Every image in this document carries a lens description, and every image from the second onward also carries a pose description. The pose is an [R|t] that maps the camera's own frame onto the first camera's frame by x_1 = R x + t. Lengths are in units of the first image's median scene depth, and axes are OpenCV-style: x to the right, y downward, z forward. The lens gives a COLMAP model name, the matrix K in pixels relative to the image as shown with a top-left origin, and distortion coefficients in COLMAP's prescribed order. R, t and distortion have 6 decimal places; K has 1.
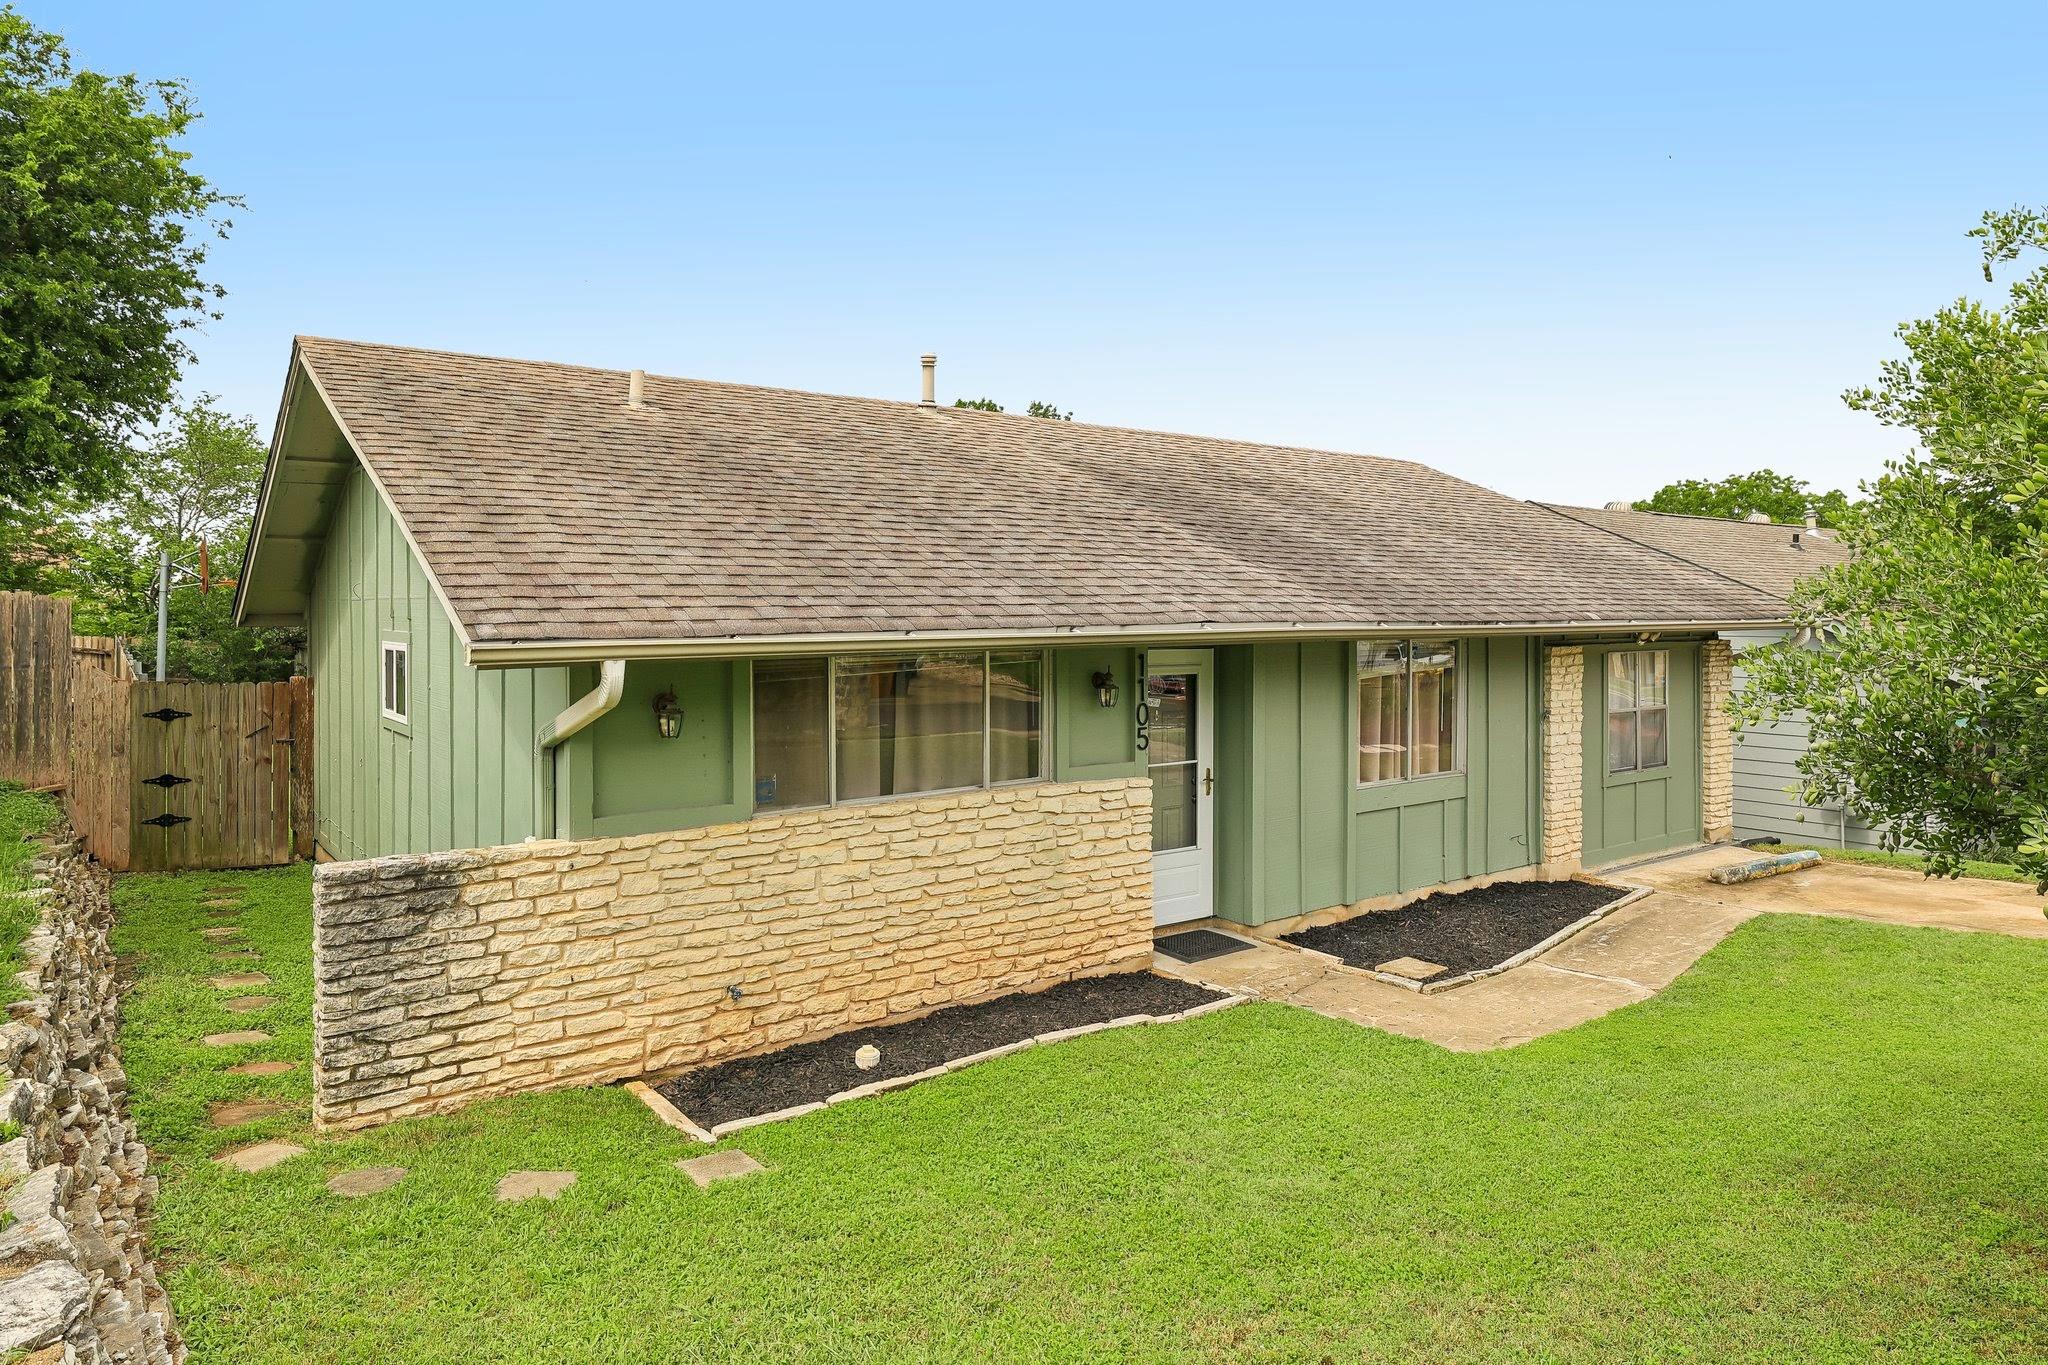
lens RADIAL K [[1252.6, 0, 1014.9], [0, 1252.6, 605.6], [0, 0, 1]] dist [0.004803, -0.000899]
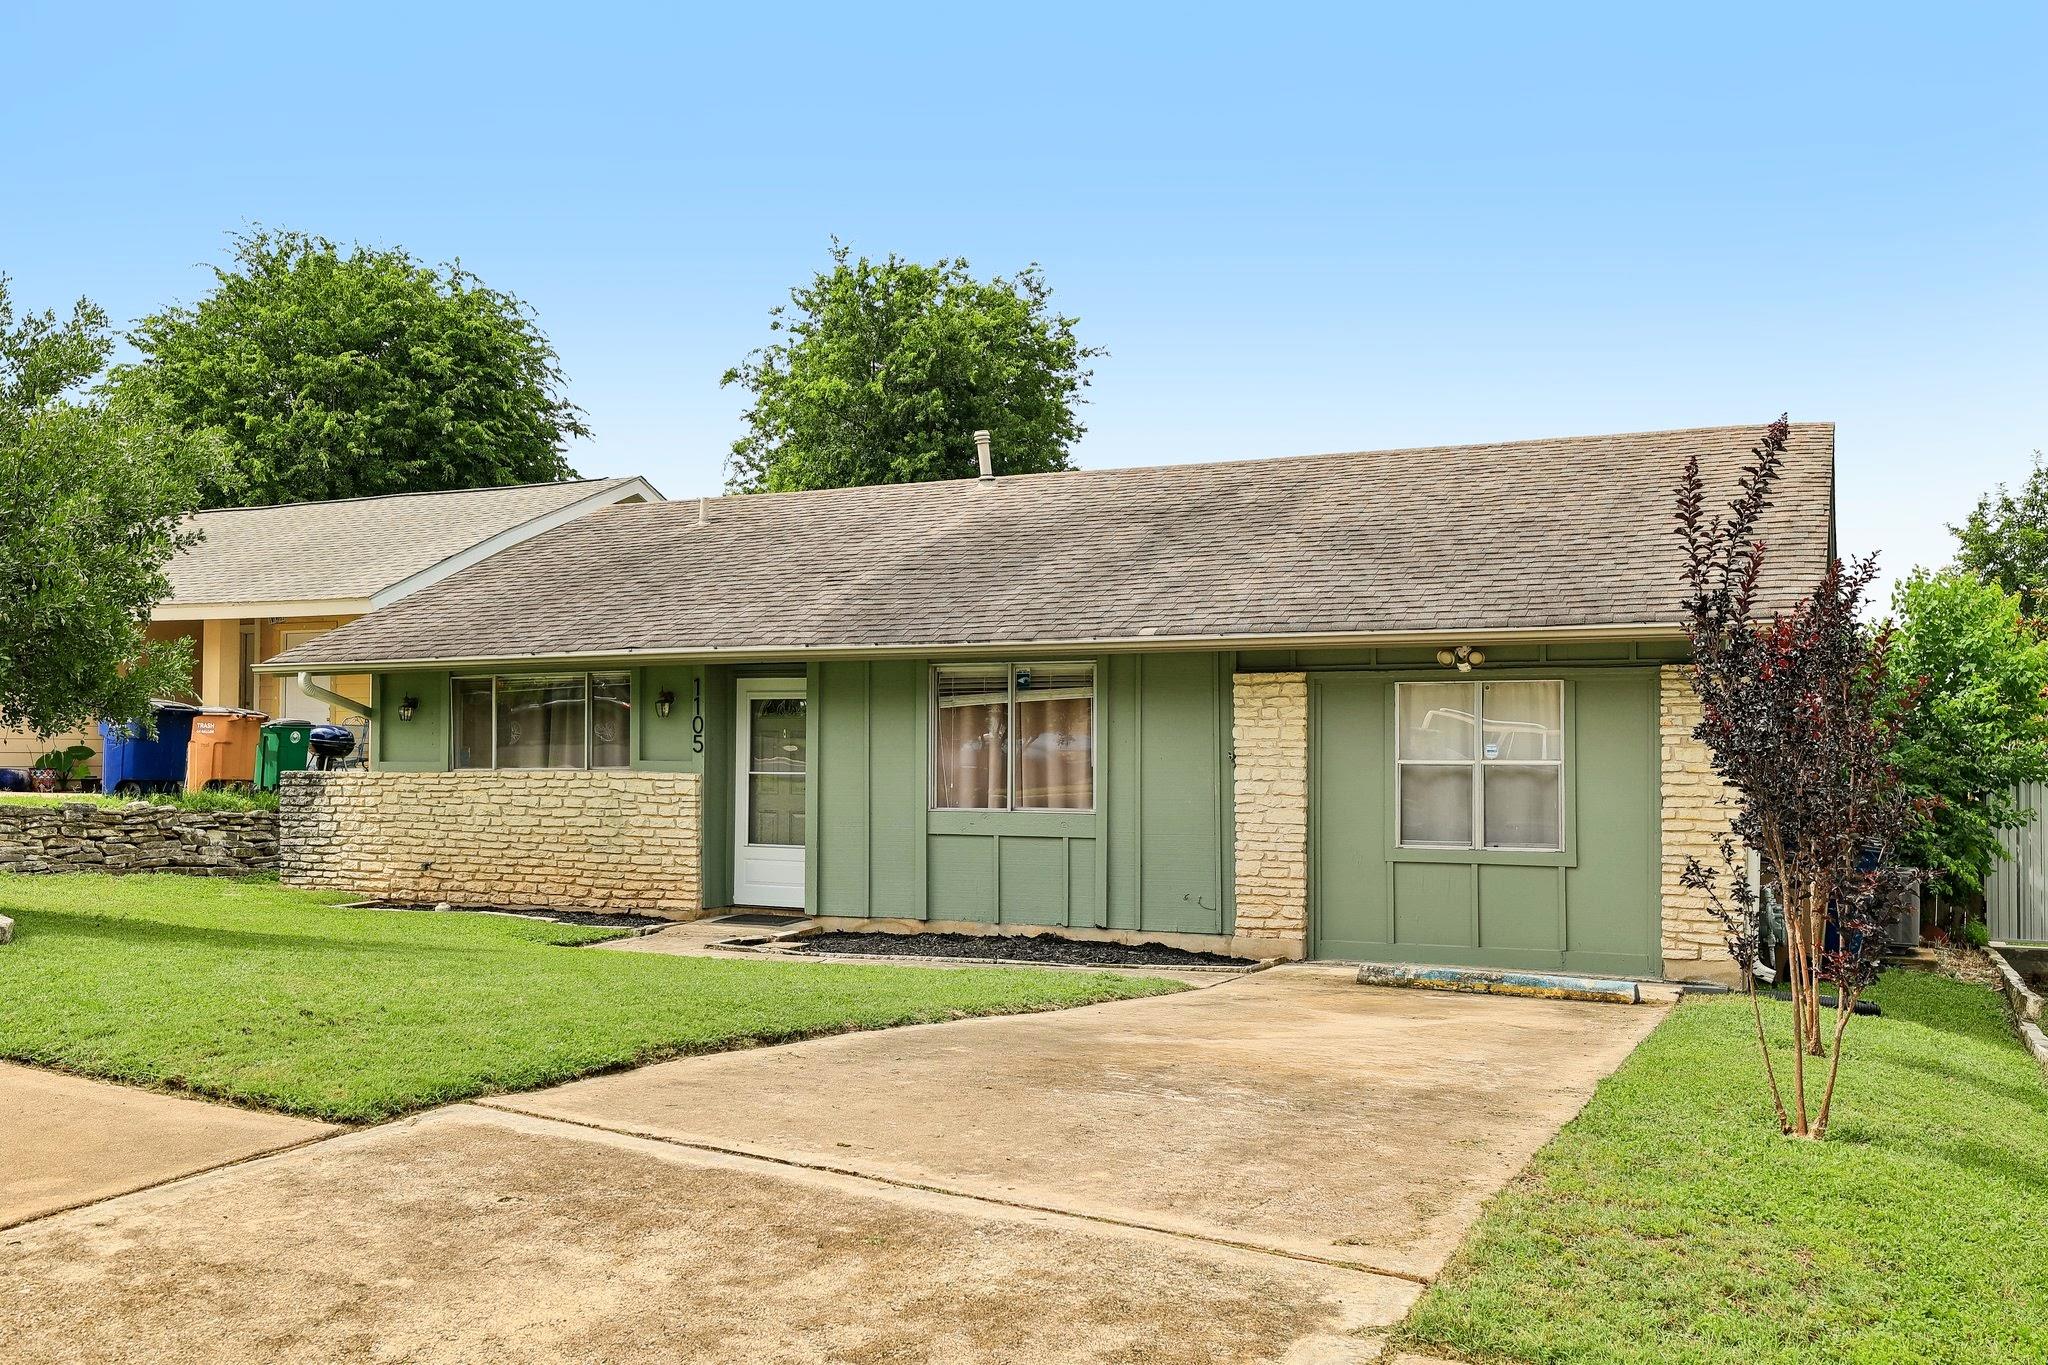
lens RADIAL K [[1786.0, 0, 1021.3], [0, 1786.0, 693.9], [0, 0, 1]] dist [0.005582, -0.002412]
pose [[0.470135, -0.029510, -0.882101, 2.045173], [-0.002431, 0.999394, -0.034729, 0.128085], [0.882591, 0.018472, 0.469778, 0.466330]]
